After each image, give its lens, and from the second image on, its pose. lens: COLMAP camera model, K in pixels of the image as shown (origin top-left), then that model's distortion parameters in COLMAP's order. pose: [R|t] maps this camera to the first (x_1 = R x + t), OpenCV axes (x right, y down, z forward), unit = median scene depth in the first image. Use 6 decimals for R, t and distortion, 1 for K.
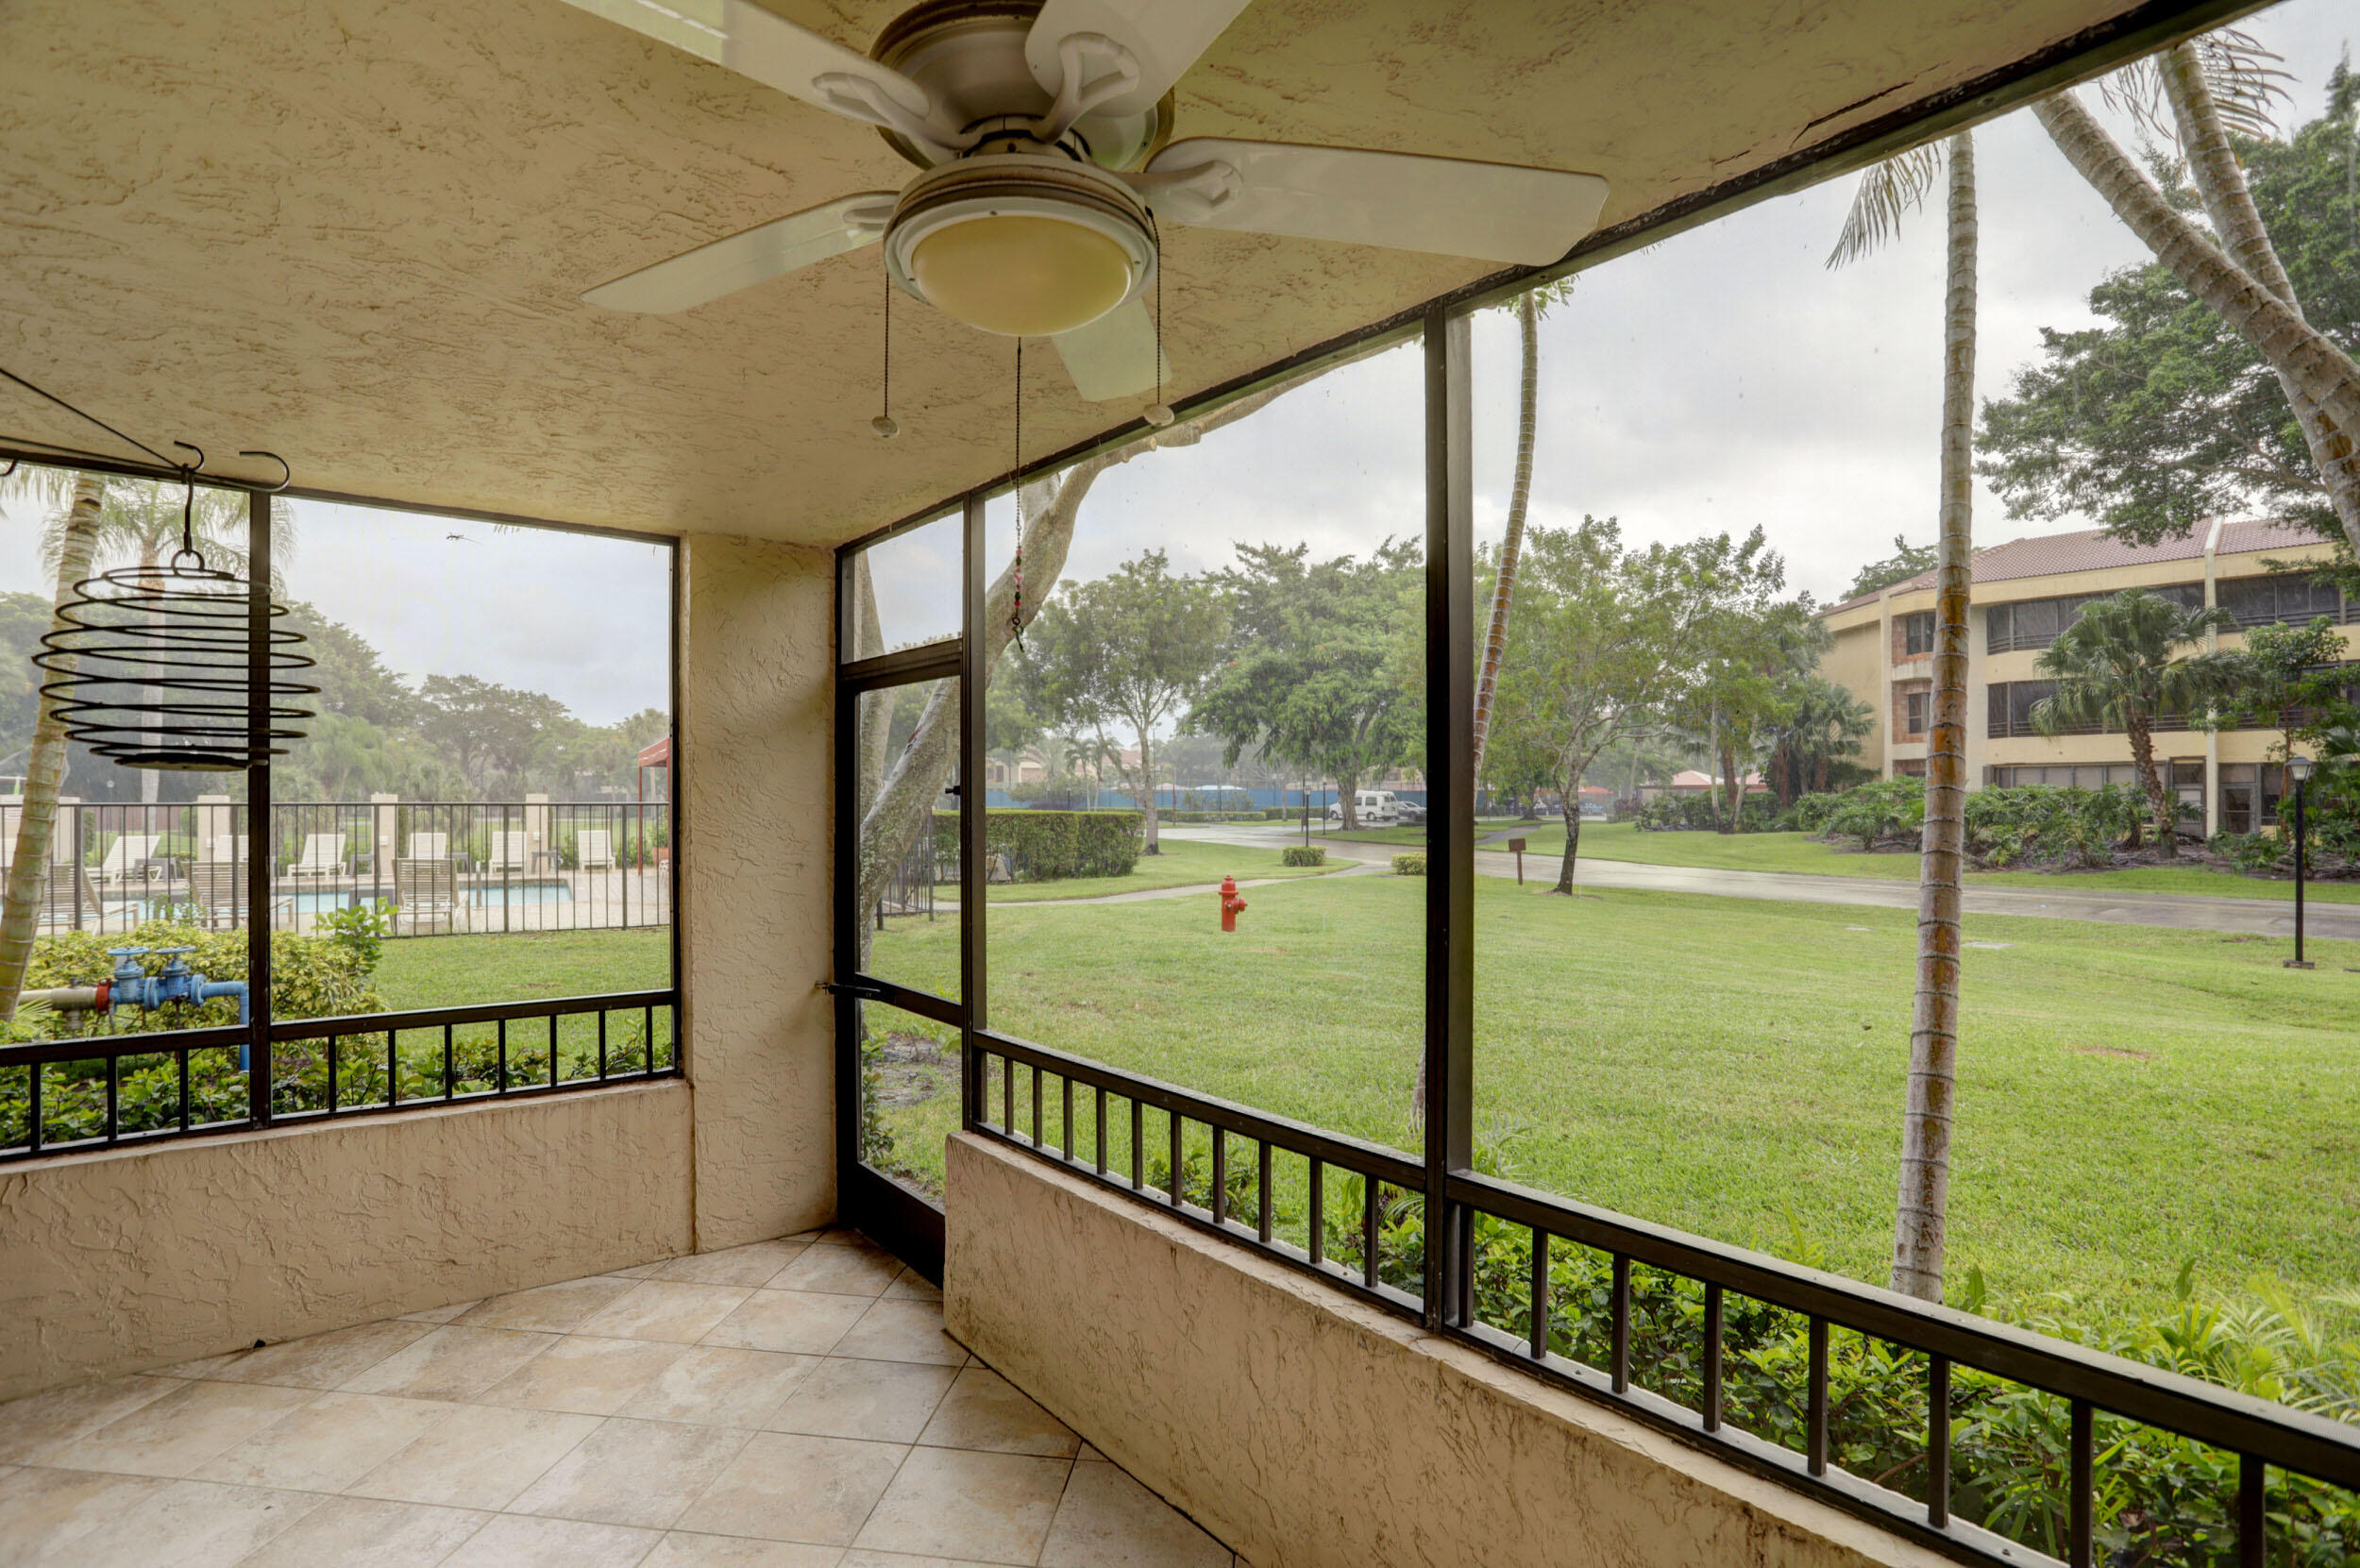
lens RADIAL K [[1137.4, 0, 1184.1], [0, 1137.4, 787.7], [0, 0, 1]] dist [-0.073323, 0.029320]
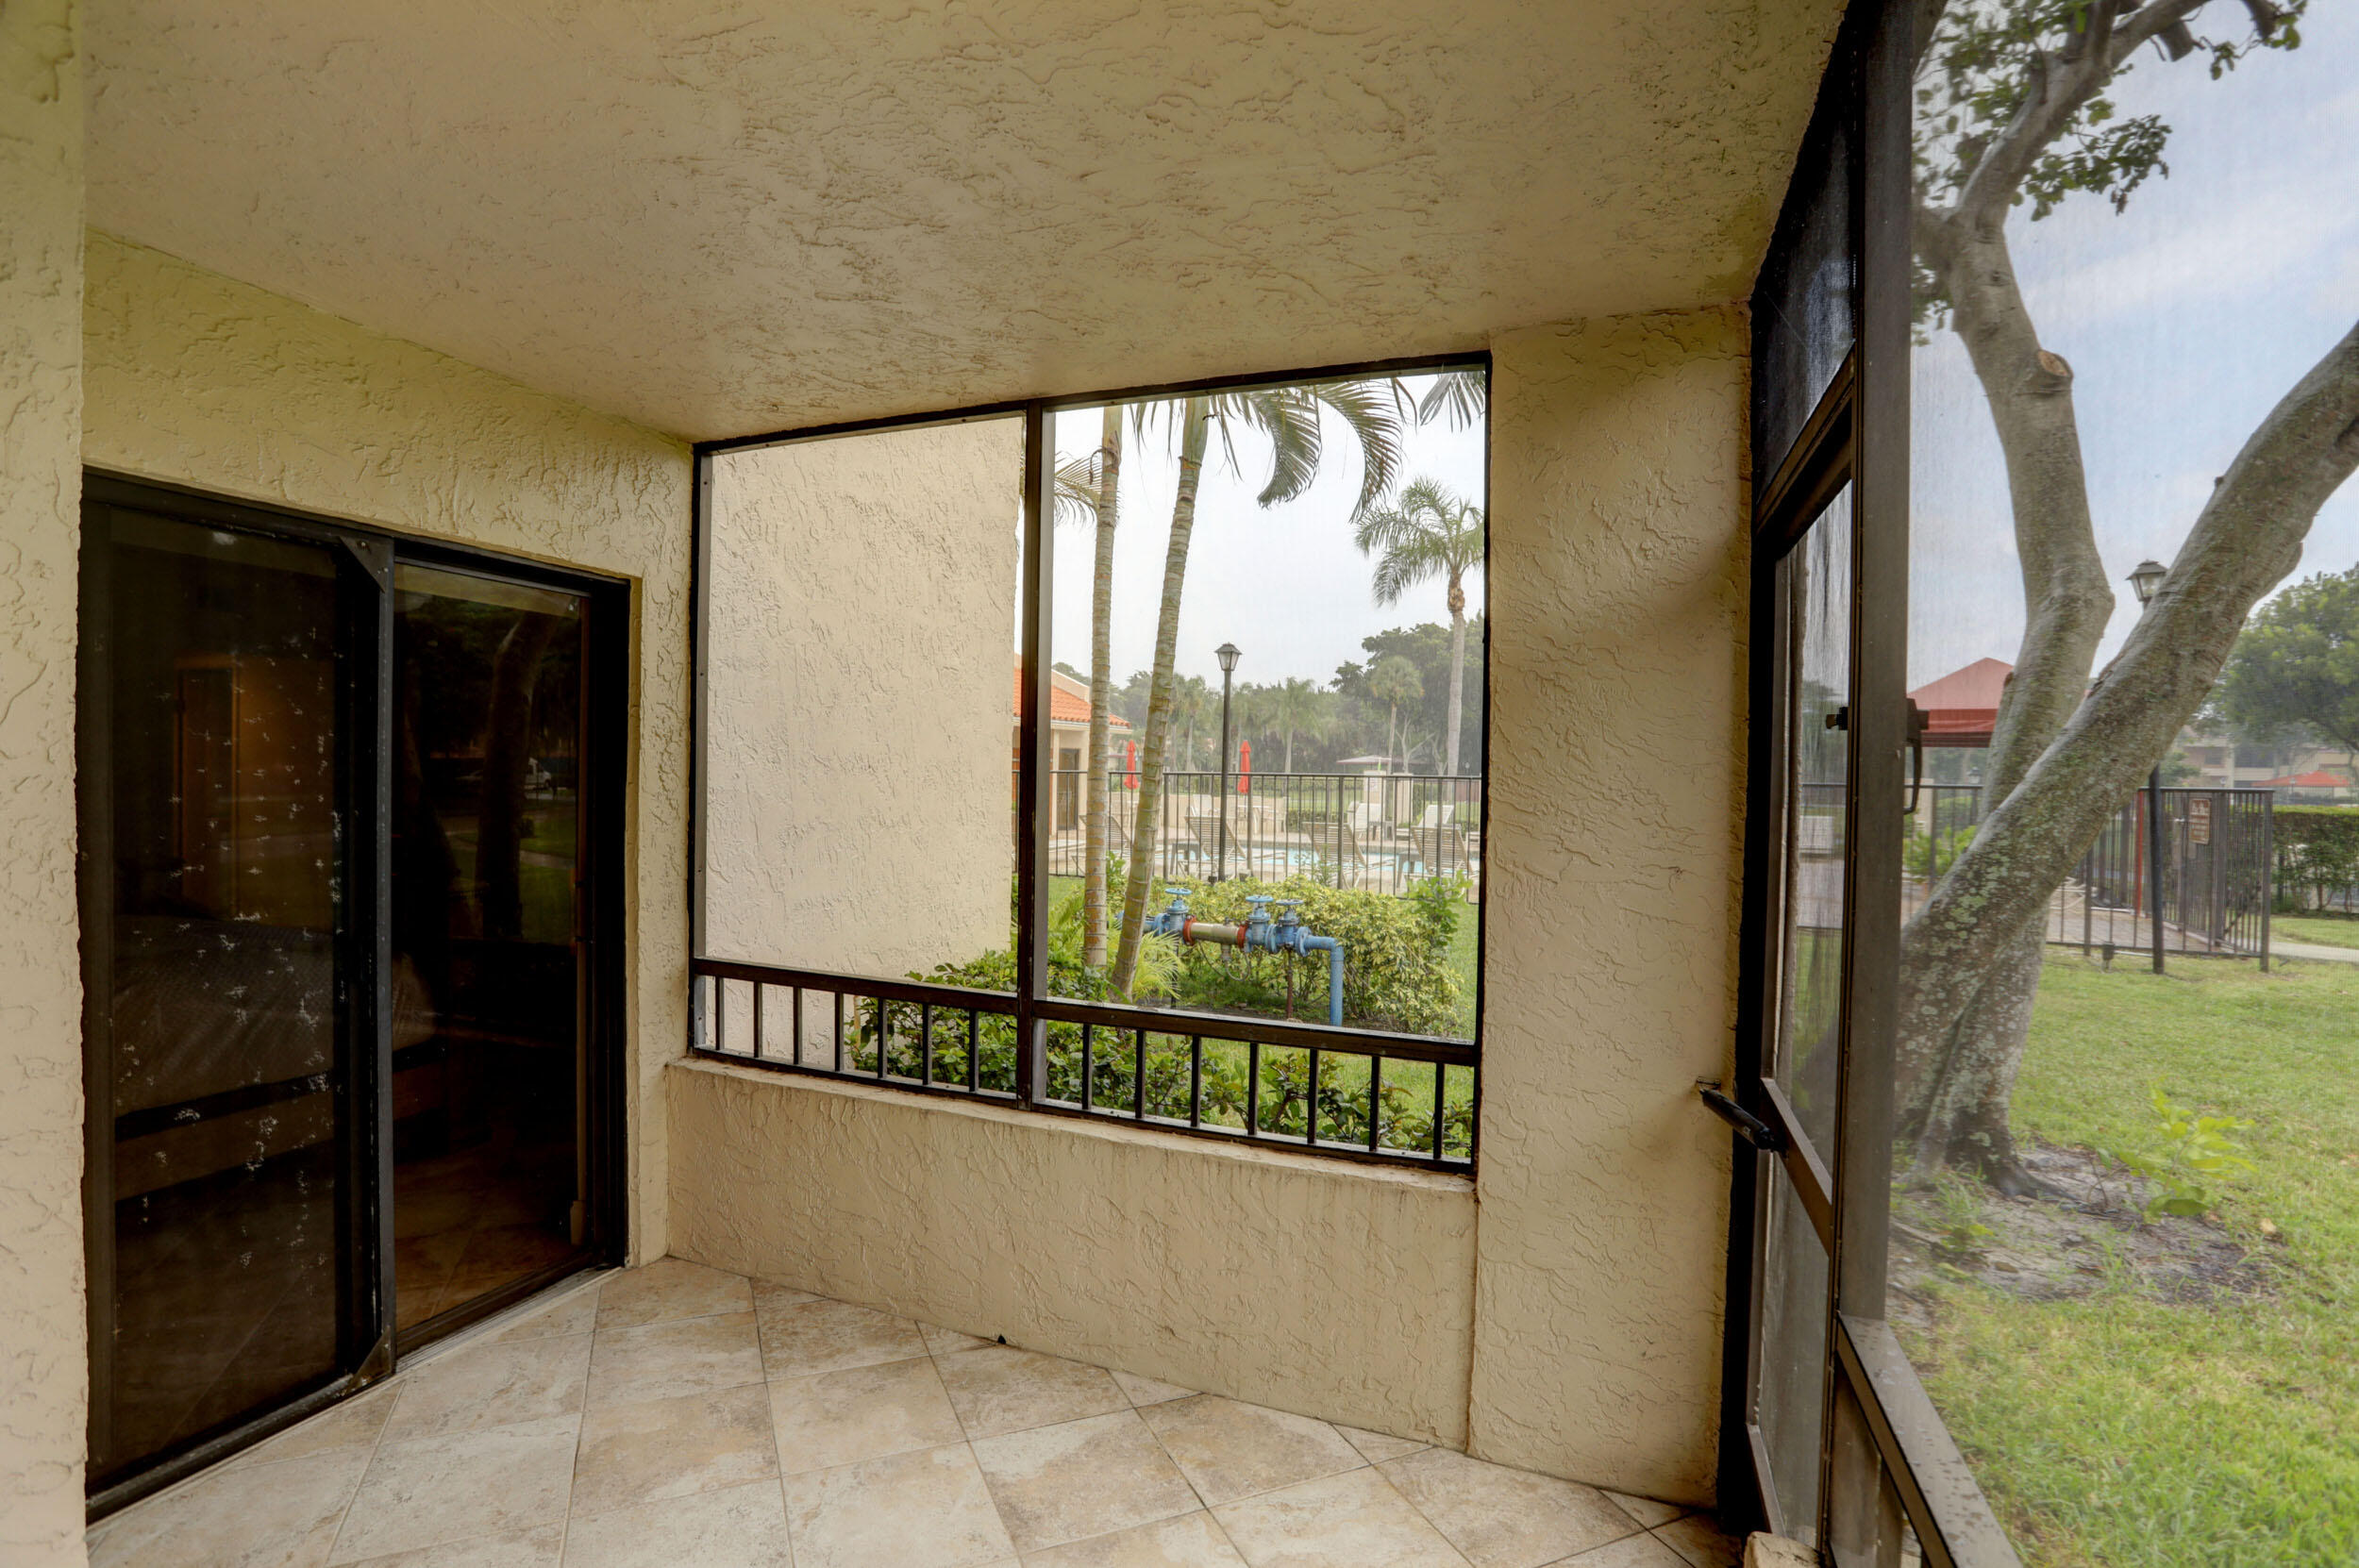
lens RADIAL K [[1136.8, 0, 1183.6], [0, 1136.8, 787.7], [0, 0, 1]] dist [-0.073323, 0.029320]
pose [[0.503786, 0.020292, -0.863590, 0.029437], [-0.009793, 0.999794, 0.017780, 0.024058], [0.863773, -0.000500, 0.503881, 0.596648]]
